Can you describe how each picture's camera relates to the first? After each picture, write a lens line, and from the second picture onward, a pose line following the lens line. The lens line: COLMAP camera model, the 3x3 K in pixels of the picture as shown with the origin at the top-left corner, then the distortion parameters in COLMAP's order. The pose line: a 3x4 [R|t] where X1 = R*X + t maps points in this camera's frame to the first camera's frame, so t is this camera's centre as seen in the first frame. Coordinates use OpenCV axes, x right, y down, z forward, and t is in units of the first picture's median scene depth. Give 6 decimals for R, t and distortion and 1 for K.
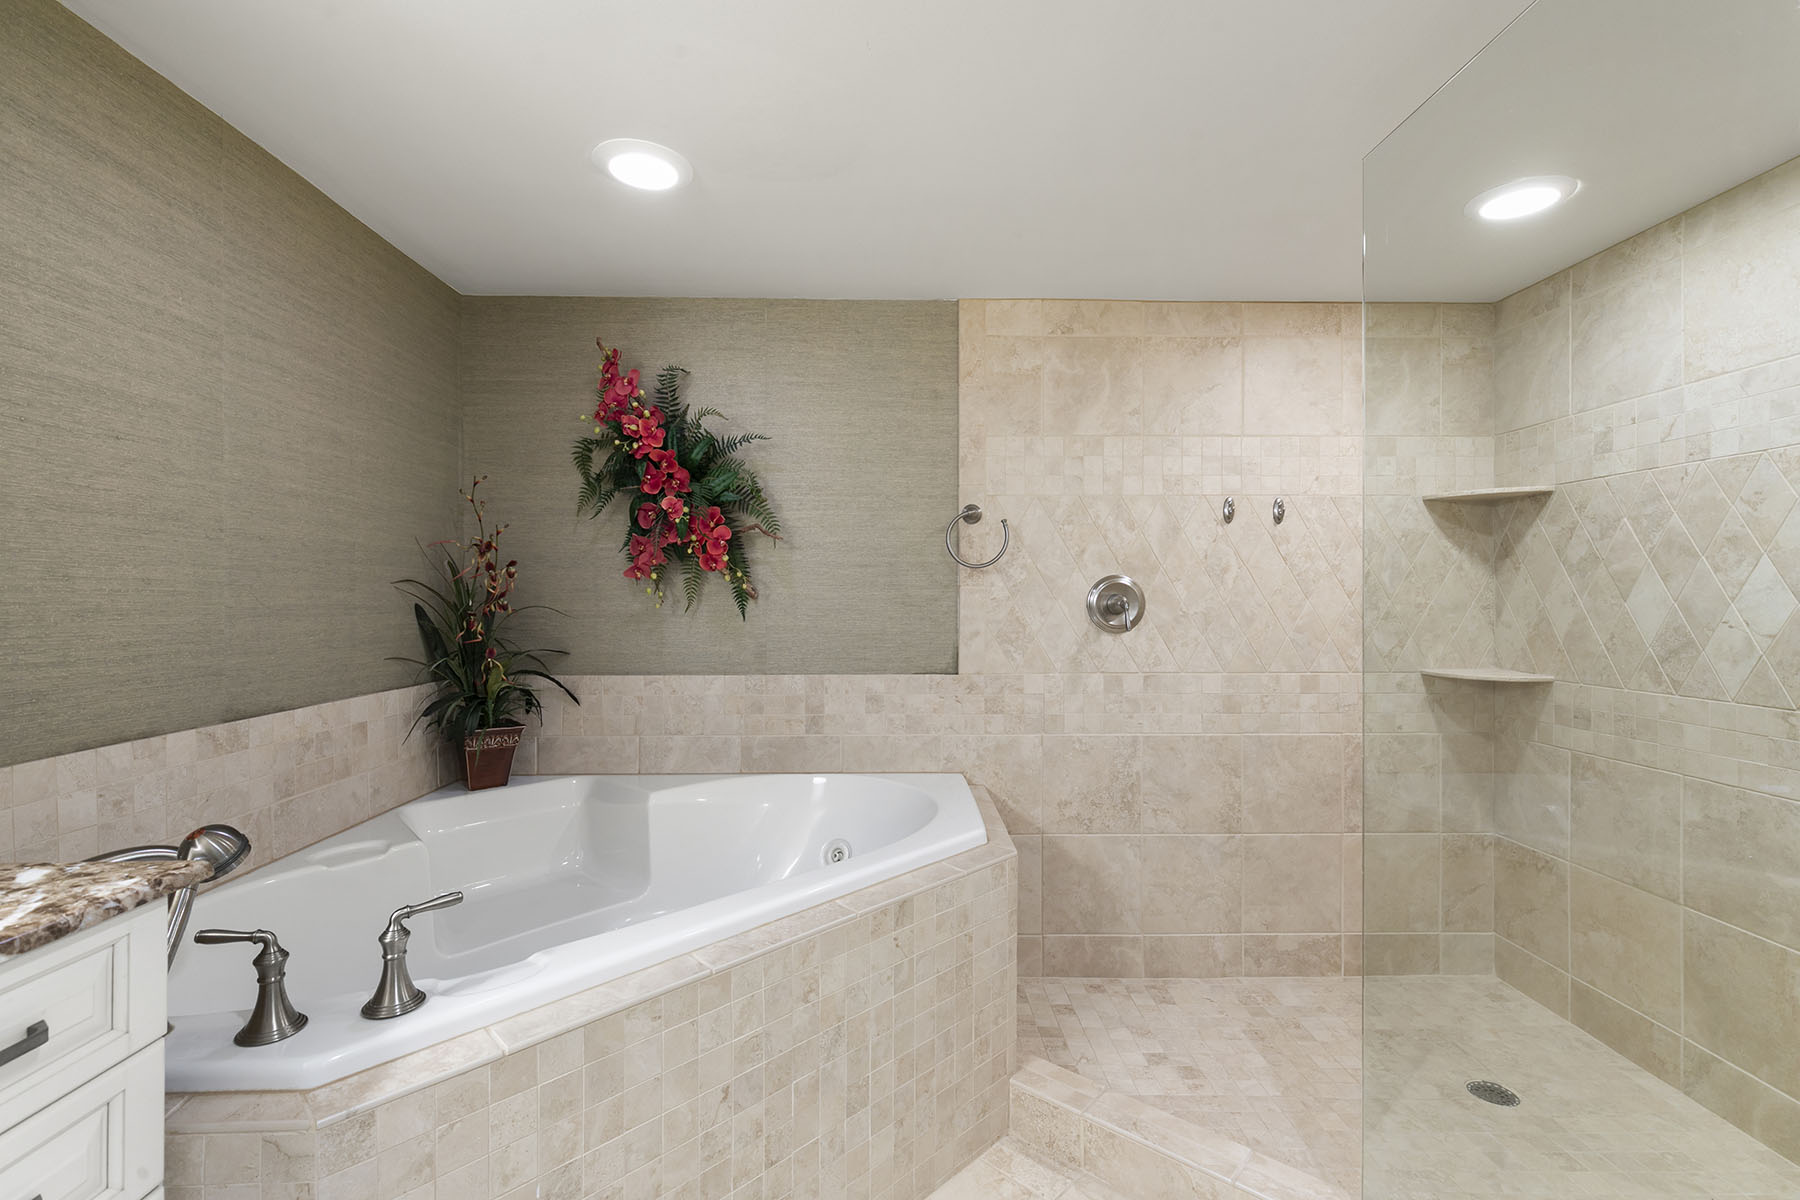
lens RADIAL K [[801.1, 0, 902.2], [0, 801.1, 598.6], [0, 0, 1]] dist [0.006601, -0.001570]
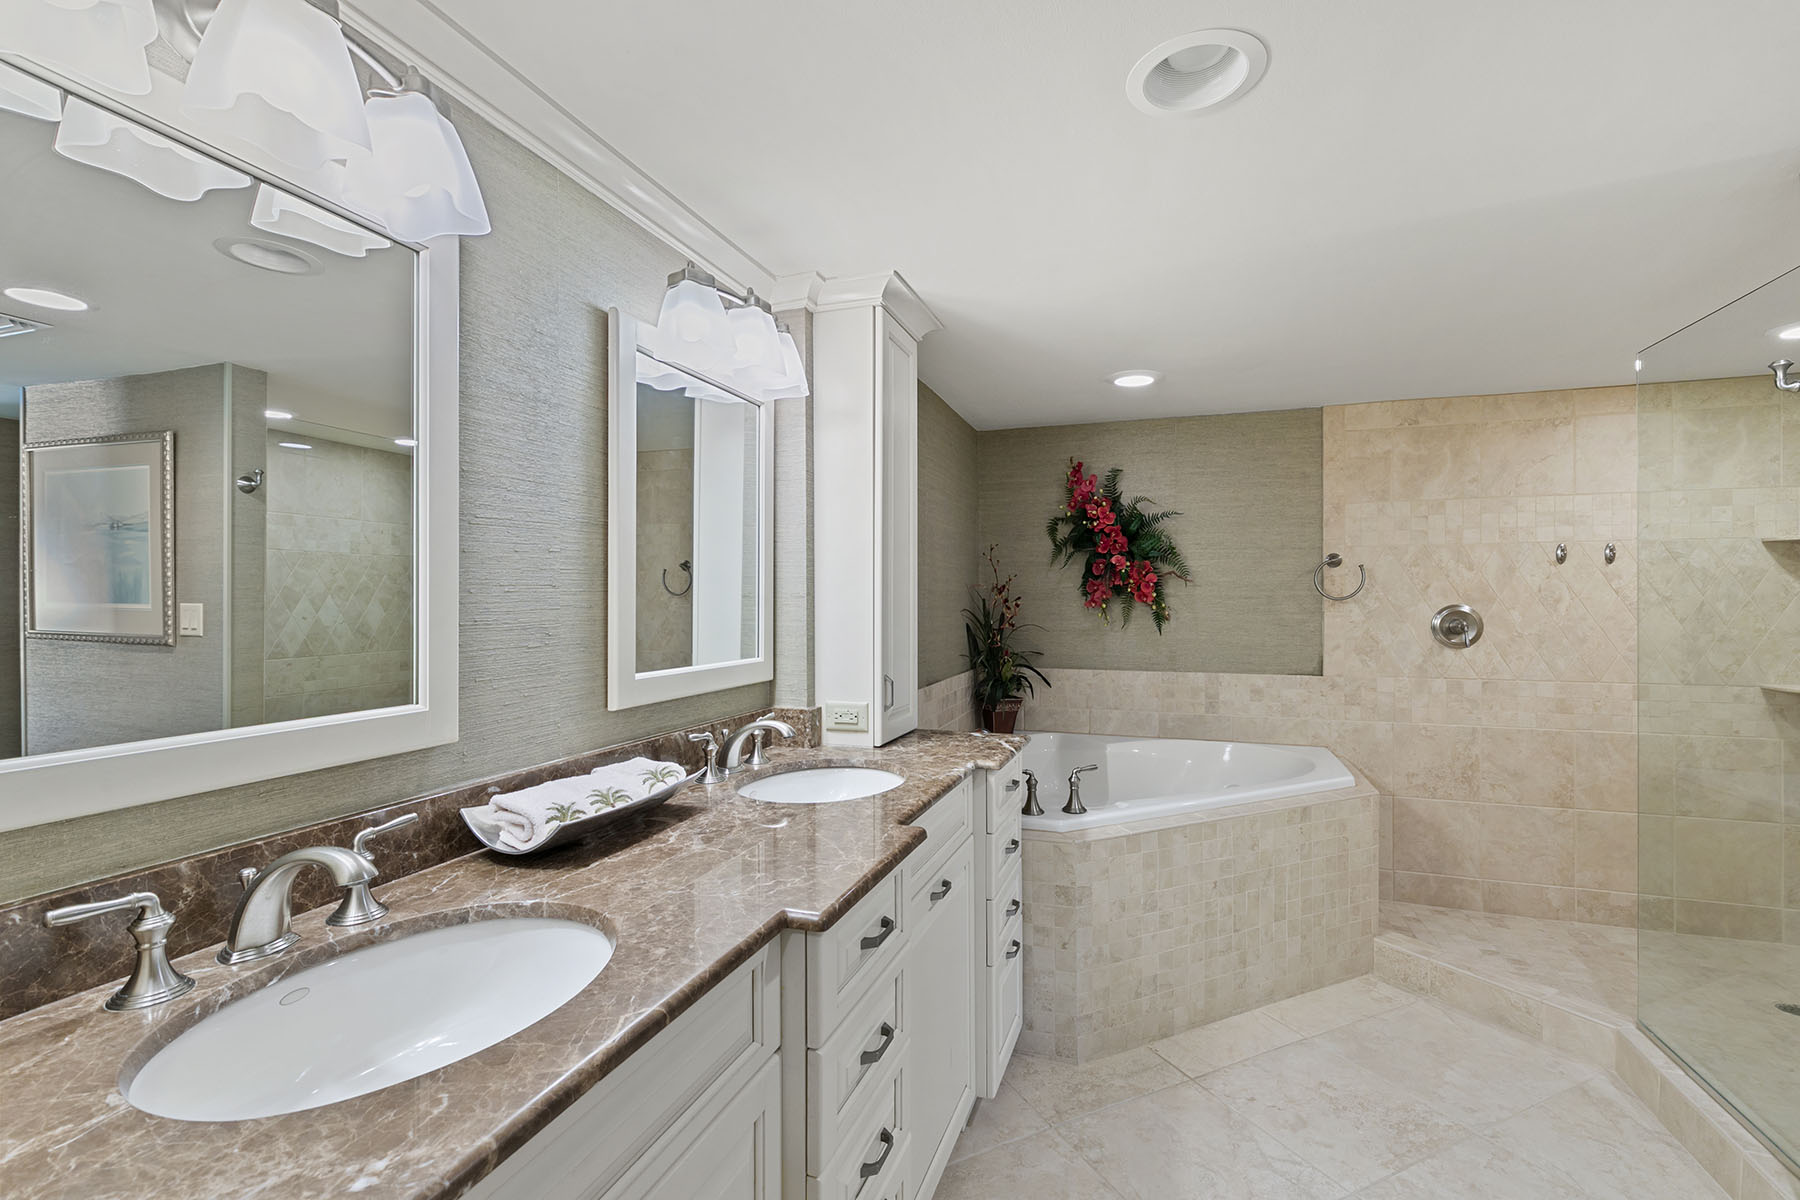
lens RADIAL K [[801.1, 0, 902.2], [0, 801.1, 598.6], [0, 0, 1]] dist [0.006601, -0.001570]
pose [[0.938325, -0.001658, -0.345751, -0.133601], [0.000956, 0.999997, -0.002202, -0.037344], [0.345754, 0.001736, 0.938324, -0.560433]]
